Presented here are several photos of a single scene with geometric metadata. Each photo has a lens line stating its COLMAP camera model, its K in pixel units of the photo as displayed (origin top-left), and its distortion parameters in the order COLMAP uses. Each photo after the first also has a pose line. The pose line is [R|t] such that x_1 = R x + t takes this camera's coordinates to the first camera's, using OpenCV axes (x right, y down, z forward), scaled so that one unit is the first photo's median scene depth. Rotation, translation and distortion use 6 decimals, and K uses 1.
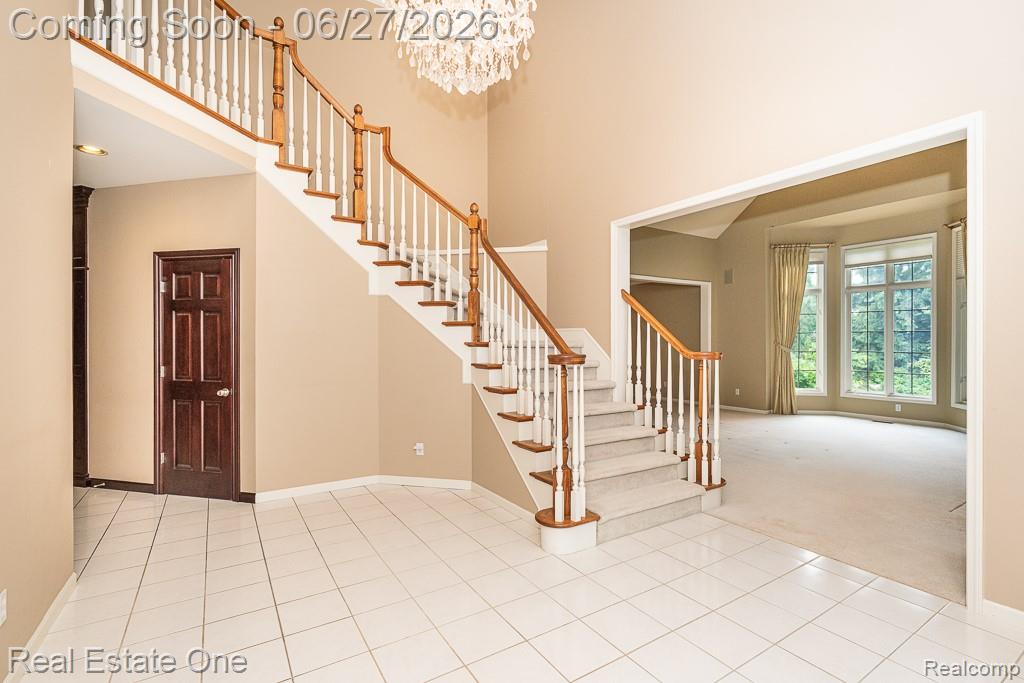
lens RADIAL K [[469.8, 0, 515.0], [0, 469.8, 341.4], [0, 0, 1]] dist [-0.001300, 0.000625]
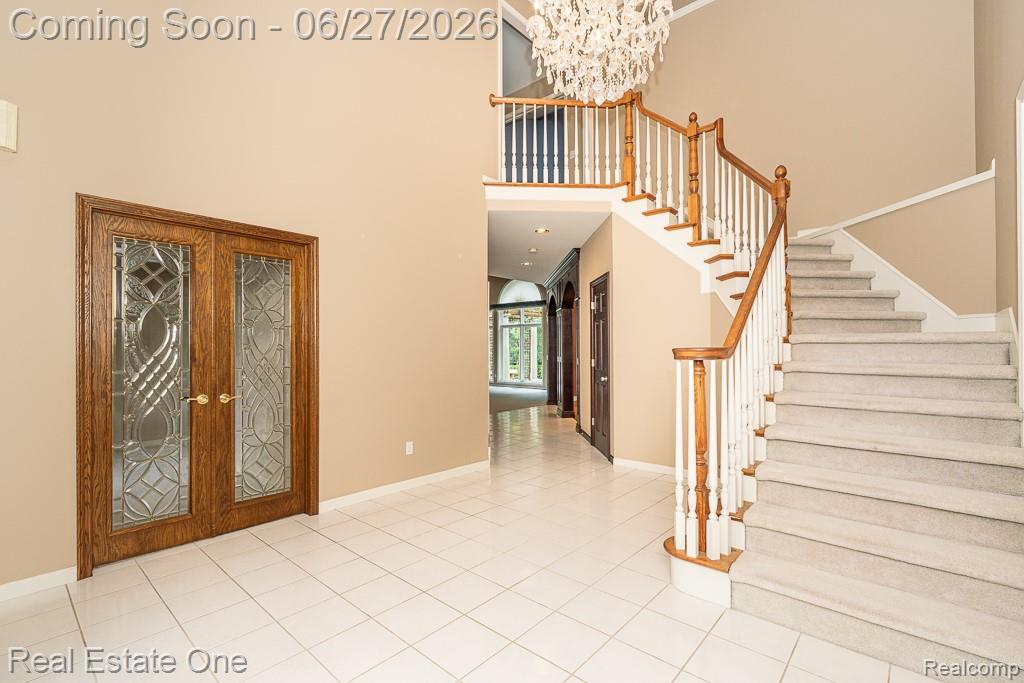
lens RADIAL K [[469.8, 0, 513.3], [0, 469.8, 344.0], [0, 0, 1]] dist [-0.001300, 0.000625]
pose [[0.270918, -0.012869, -0.962516, 0.559255], [0.000175, 0.999911, -0.013319, 0.023383], [0.962602, 0.003440, 0.270896, 0.333810]]
